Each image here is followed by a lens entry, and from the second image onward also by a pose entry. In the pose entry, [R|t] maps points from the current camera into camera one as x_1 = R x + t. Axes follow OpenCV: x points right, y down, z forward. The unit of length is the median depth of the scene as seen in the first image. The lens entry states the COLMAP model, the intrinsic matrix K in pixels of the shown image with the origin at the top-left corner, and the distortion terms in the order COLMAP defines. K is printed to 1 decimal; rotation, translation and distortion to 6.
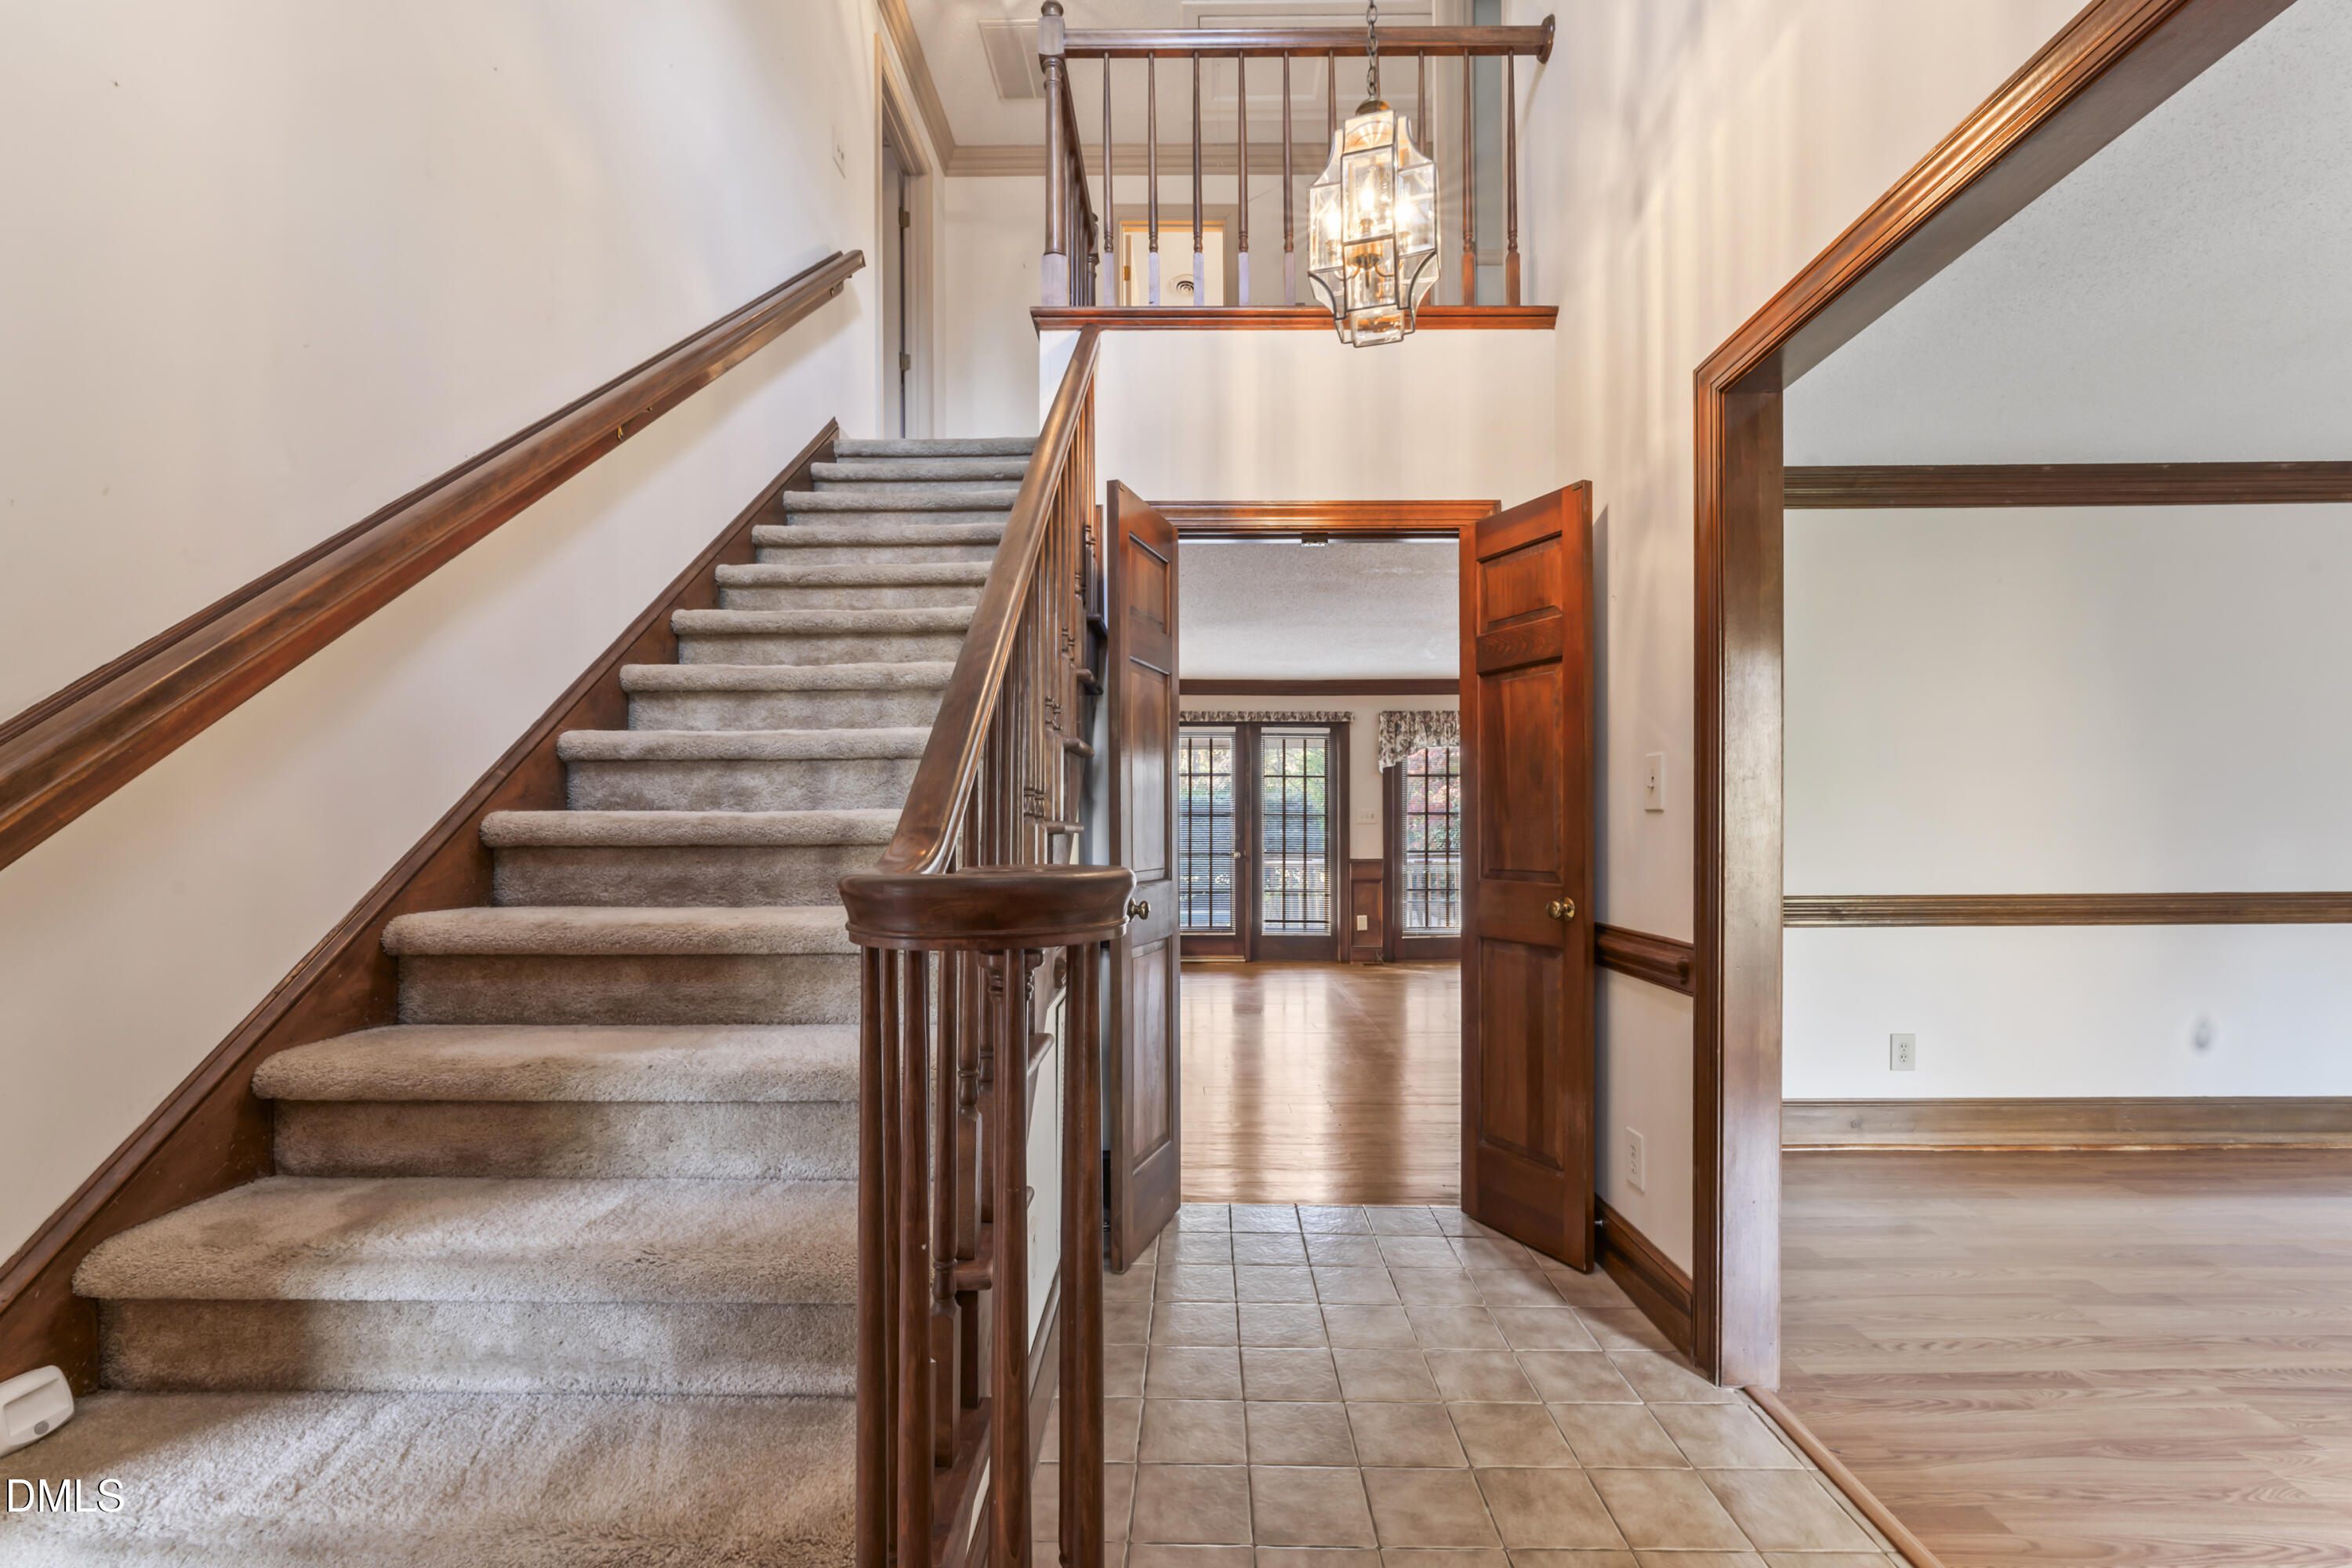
lens RADIAL K [[993.3, 0, 1182.1], [0, 993.3, 836.8], [0, 0, 1]] dist [-0.000980, -0.000202]
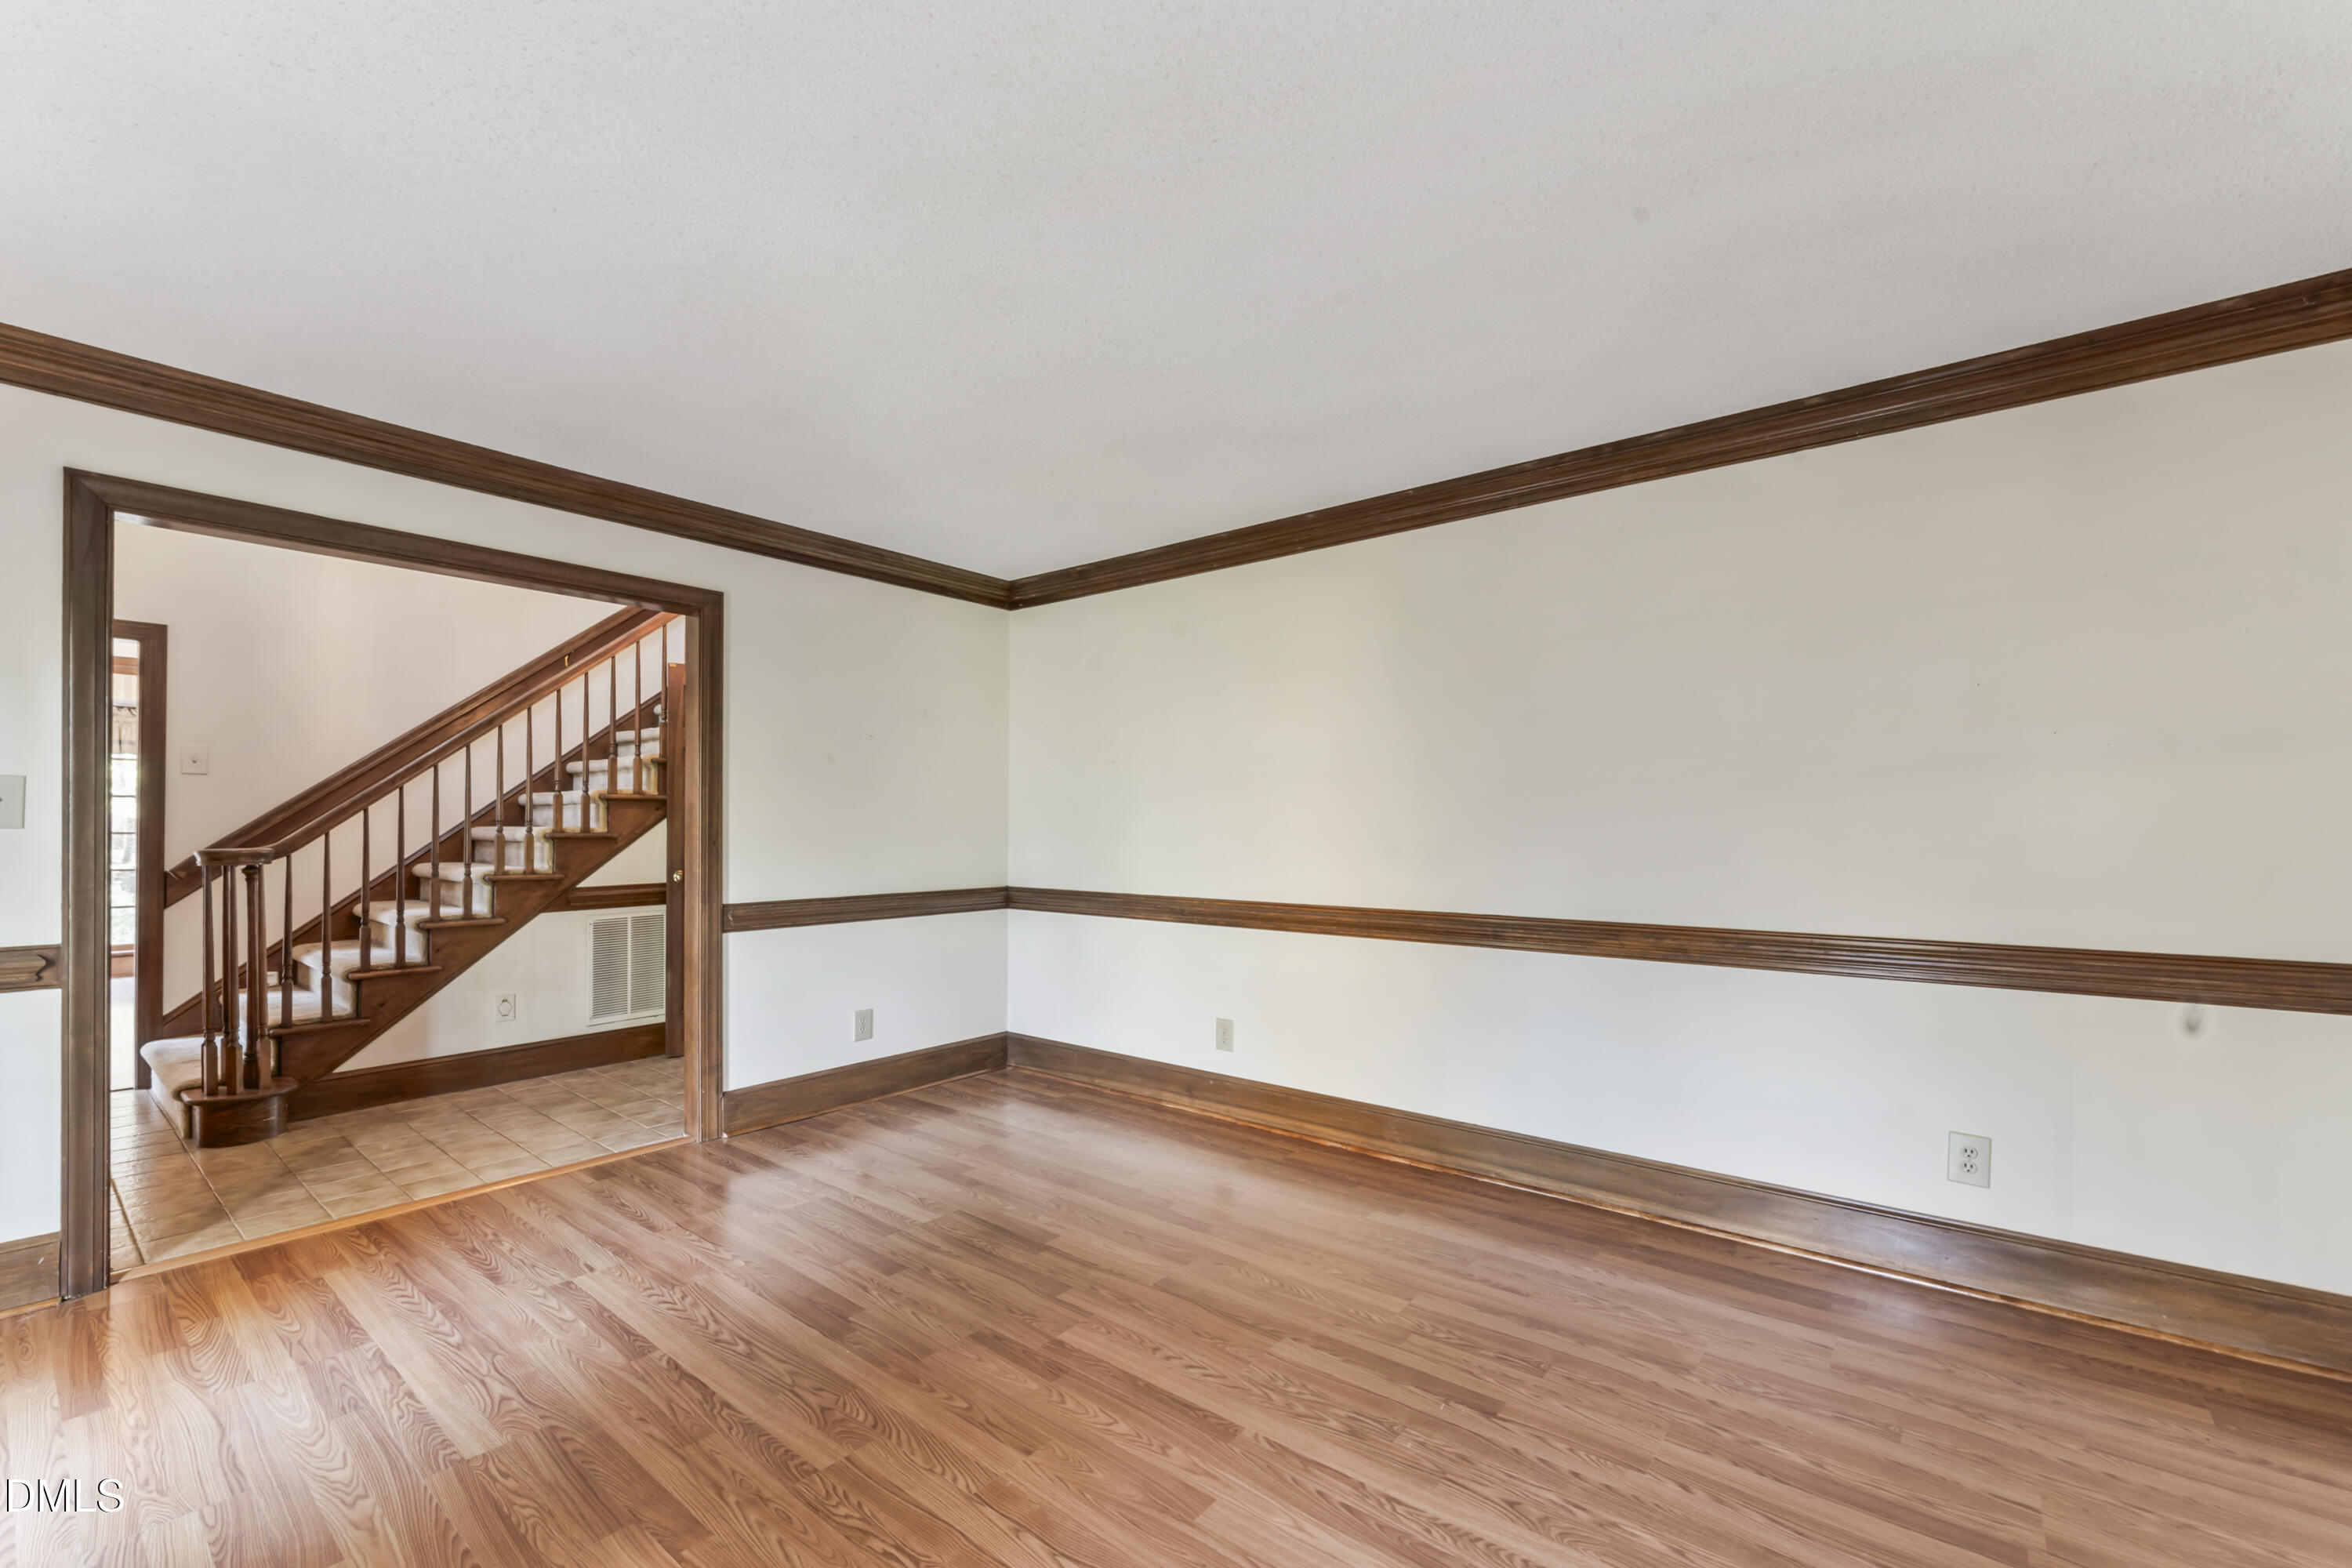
lens RADIAL K [[993.3, 0, 1182.1], [0, 993.3, 836.8], [0, 0, 1]] dist [-0.000980, -0.000202]
pose [[0.784452, 0.011519, -0.620083, 2.200938], [-0.014563, 0.999894, 0.000151, -0.024657], [0.620019, 0.008912, 0.784537, 0.086099]]
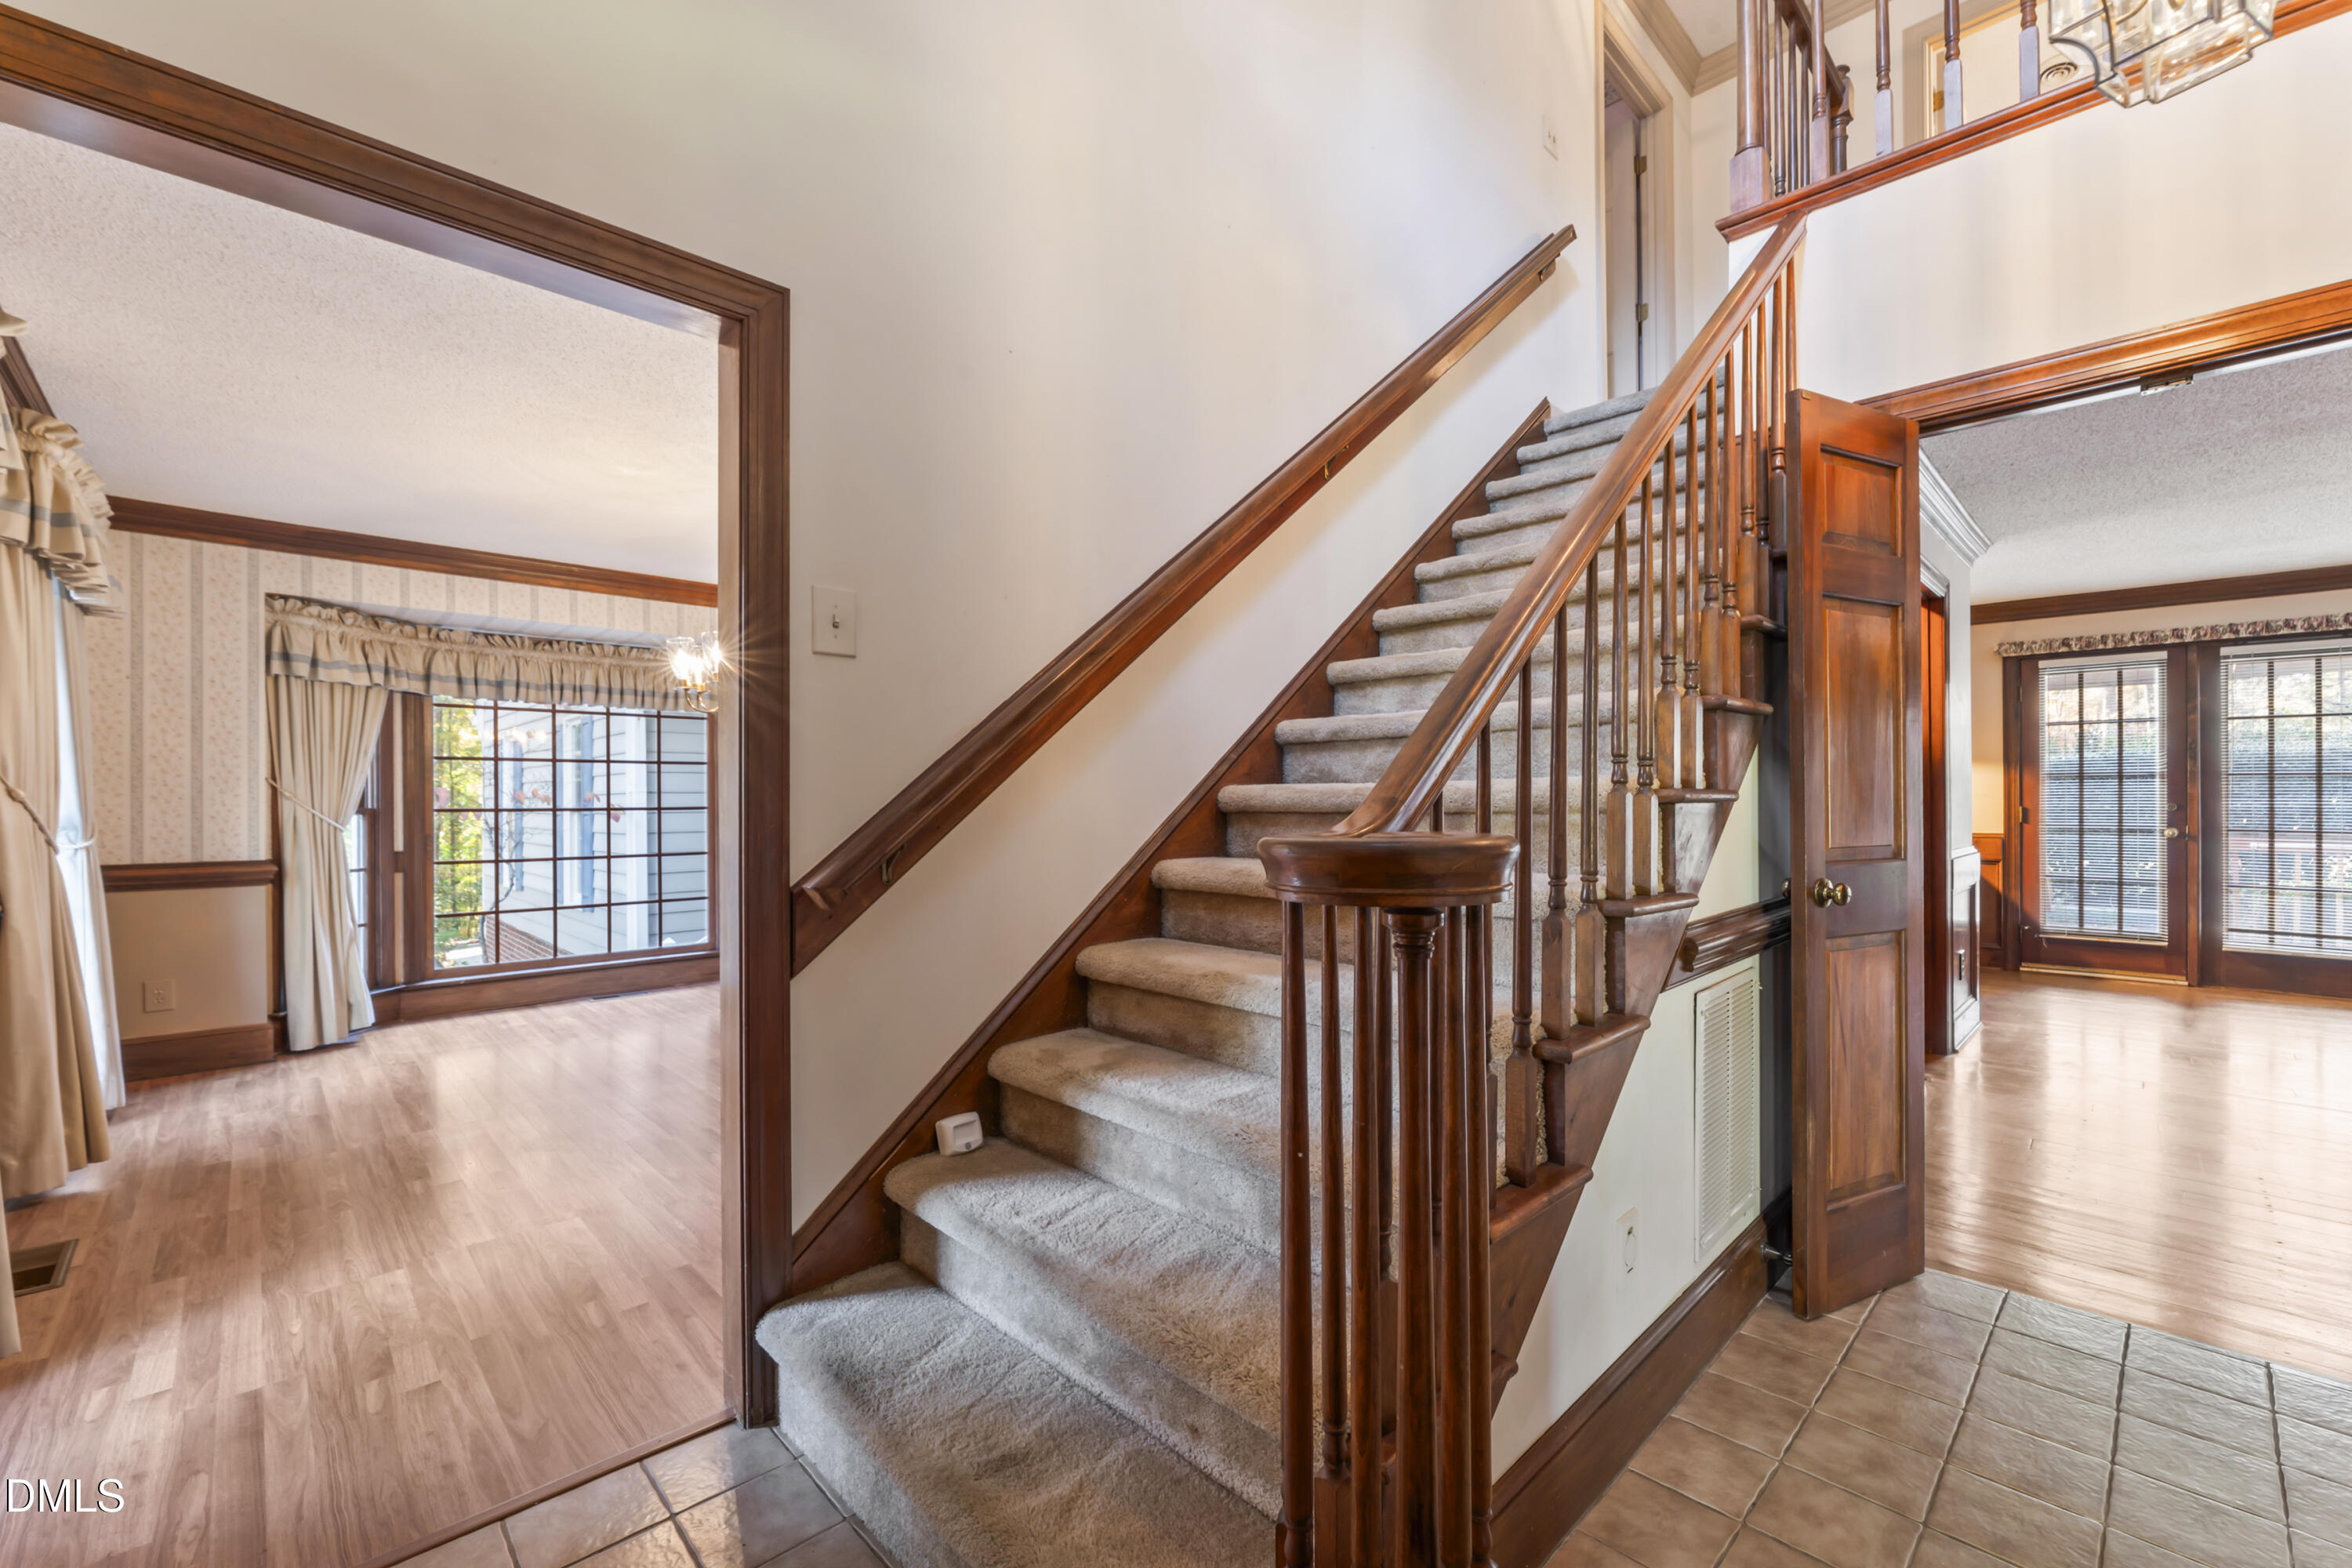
lens RADIAL K [[976.8, 0, 1180.1], [0, 976.8, 803.5], [0, 0, 1]] dist [0.000069, 0.000544]
pose [[0.704824, 0.001954, -0.709380, 0.171135], [-0.002731, 0.999996, 0.000041, -0.001295], [0.709377, 0.001908, 0.704826, 0.032366]]
